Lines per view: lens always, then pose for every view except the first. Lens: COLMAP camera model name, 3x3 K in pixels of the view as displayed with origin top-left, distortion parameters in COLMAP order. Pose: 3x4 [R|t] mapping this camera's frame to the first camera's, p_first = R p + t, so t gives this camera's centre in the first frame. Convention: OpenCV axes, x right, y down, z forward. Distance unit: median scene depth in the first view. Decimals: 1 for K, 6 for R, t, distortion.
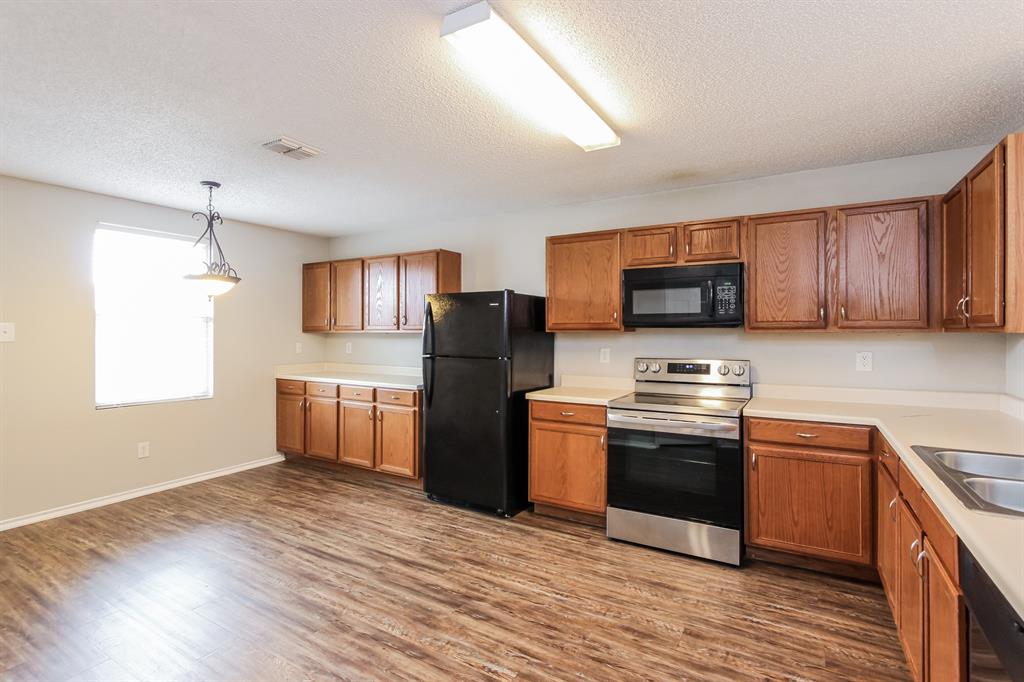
lens RADIAL K [[476.4, 0, 518.5], [0, 476.4, 328.0], [0, 0, 1]] dist [-0.002358, -0.000396]
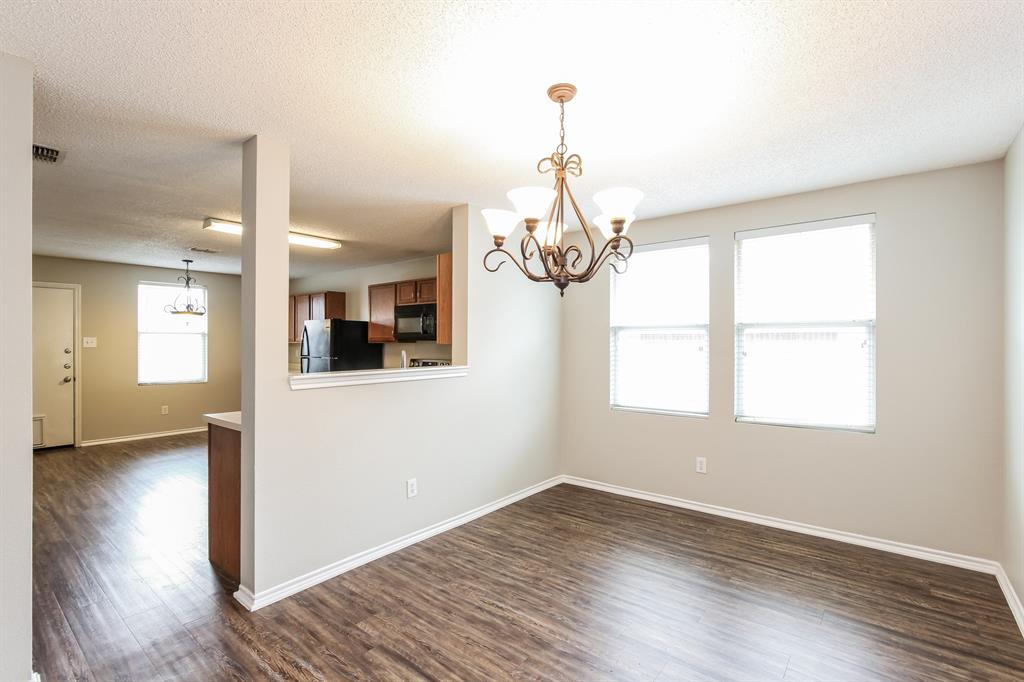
lens RADIAL K [[469.1, 0, 512.0], [0, 469.1, 341.0], [0, 0, 1]] dist [-0.002401, -0.000223]
pose [[0.985690, 0.001342, -0.168565, 1.033224], [-0.000688, 0.999992, 0.003939, -0.006175], [0.168569, -0.003766, 0.985683, -0.652542]]
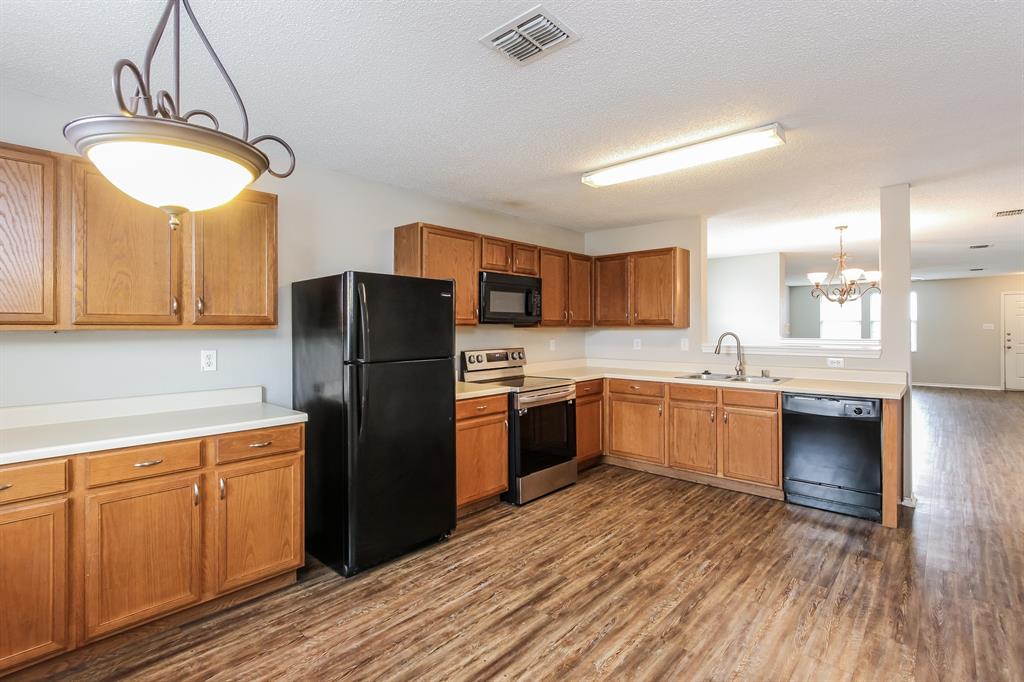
lens RADIAL K [[476.4, 0, 518.5], [0, 476.4, 328.0], [0, 0, 1]] dist [-0.002358, -0.000396]
pose [[0.229391, -0.001671, 0.973333, -0.953171], [-0.006889, 0.999971, 0.003340, 0.006308], [-0.973310, -0.007472, 0.229373, 0.751620]]
